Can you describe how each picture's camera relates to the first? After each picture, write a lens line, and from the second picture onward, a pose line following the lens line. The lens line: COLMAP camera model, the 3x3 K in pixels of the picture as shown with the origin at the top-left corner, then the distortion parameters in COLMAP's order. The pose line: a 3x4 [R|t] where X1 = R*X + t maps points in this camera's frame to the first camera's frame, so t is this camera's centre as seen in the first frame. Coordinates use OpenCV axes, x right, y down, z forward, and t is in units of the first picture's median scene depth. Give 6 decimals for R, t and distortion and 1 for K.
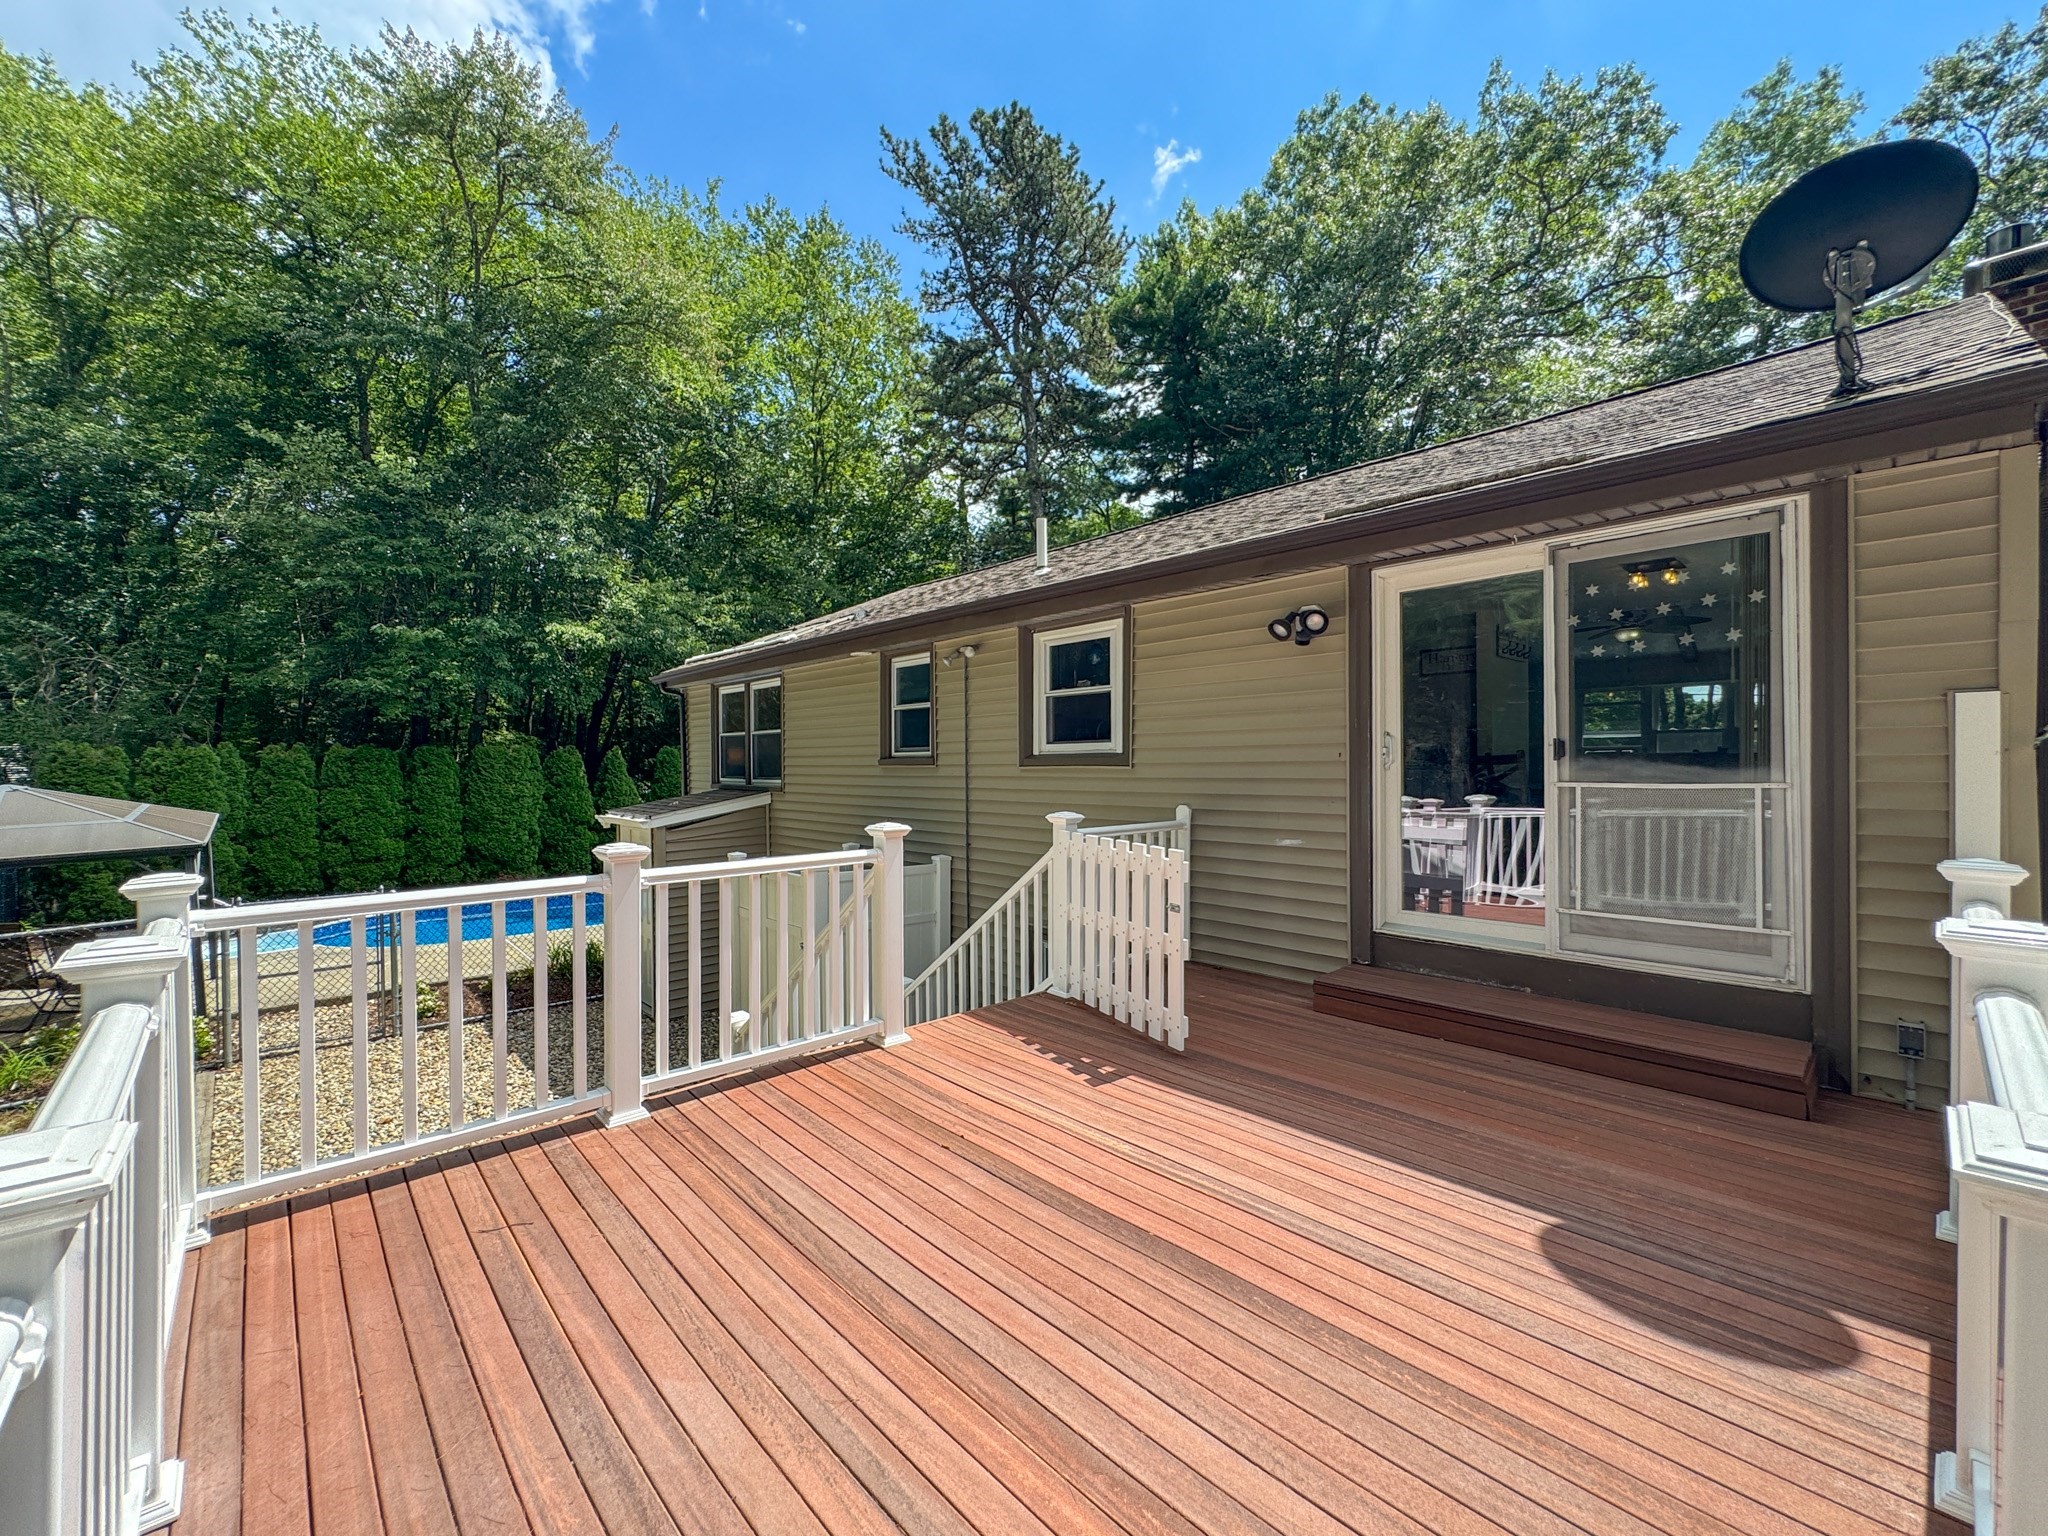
lens RADIAL K [[834.4, 0, 1018.9], [0, 834.4, 760.9], [0, 0, 1]] dist [-0.016272, -0.000068]
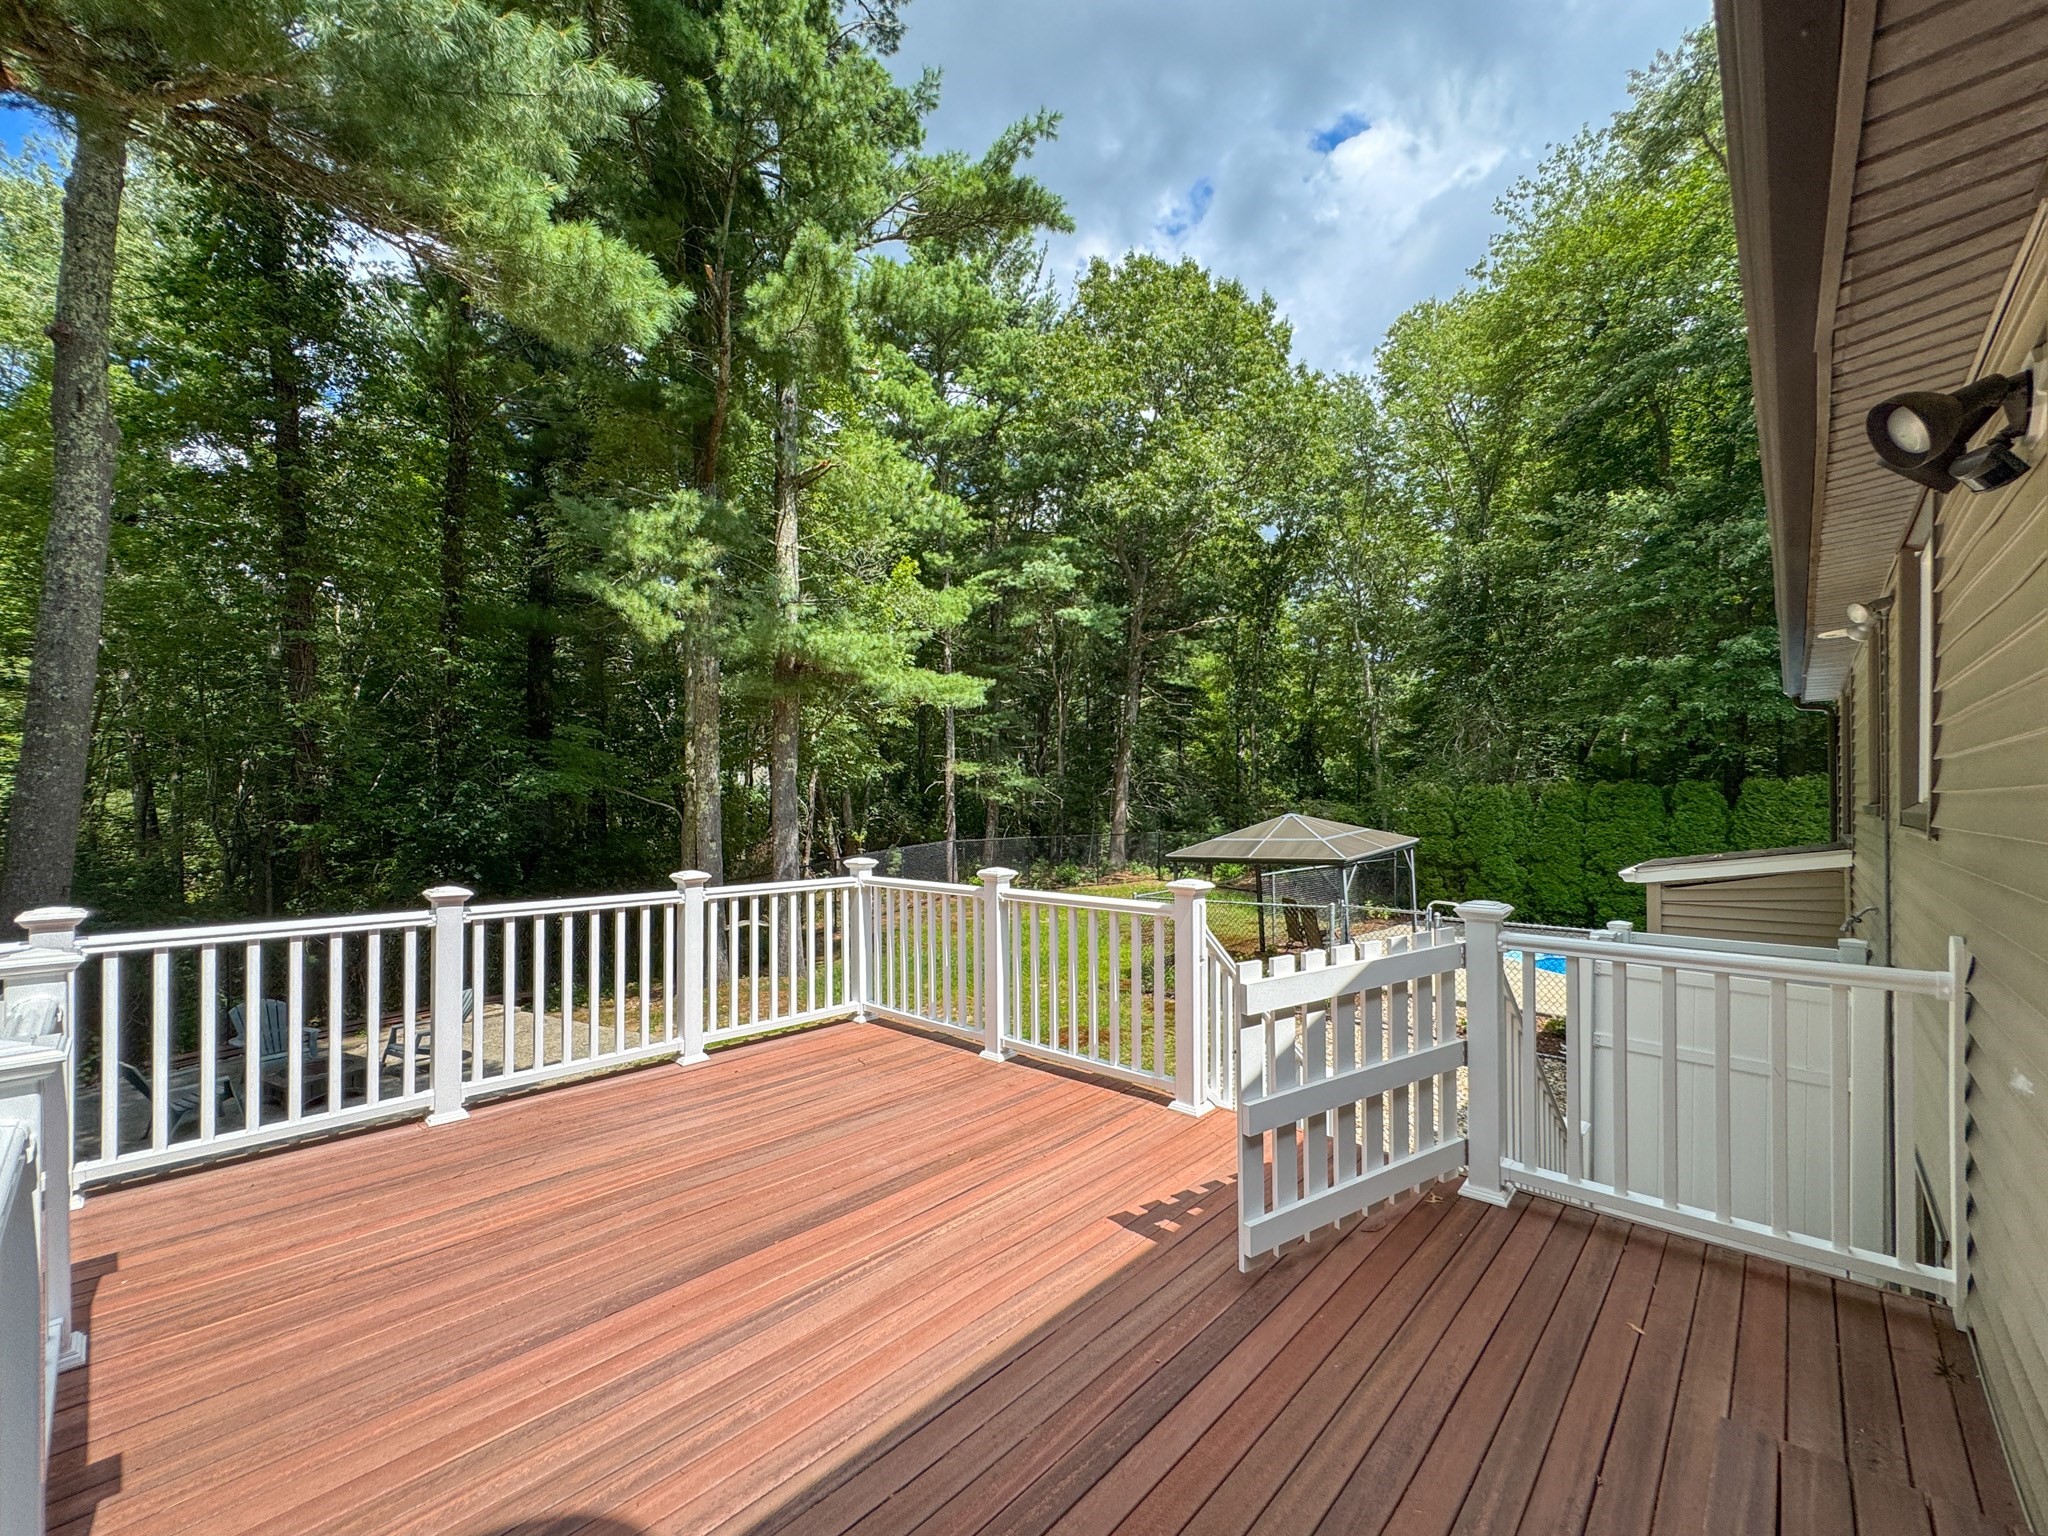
lens RADIAL K [[834.4, 0, 1019.2], [0, 834.4, 773.9], [0, 0, 1]] dist [-0.016272, -0.000068]
pose [[0.080989, -0.023273, -0.996443, 0.899887], [0.002299, 0.999729, -0.023163, -0.029266], [0.996712, -0.000415, 0.081020, 0.831820]]
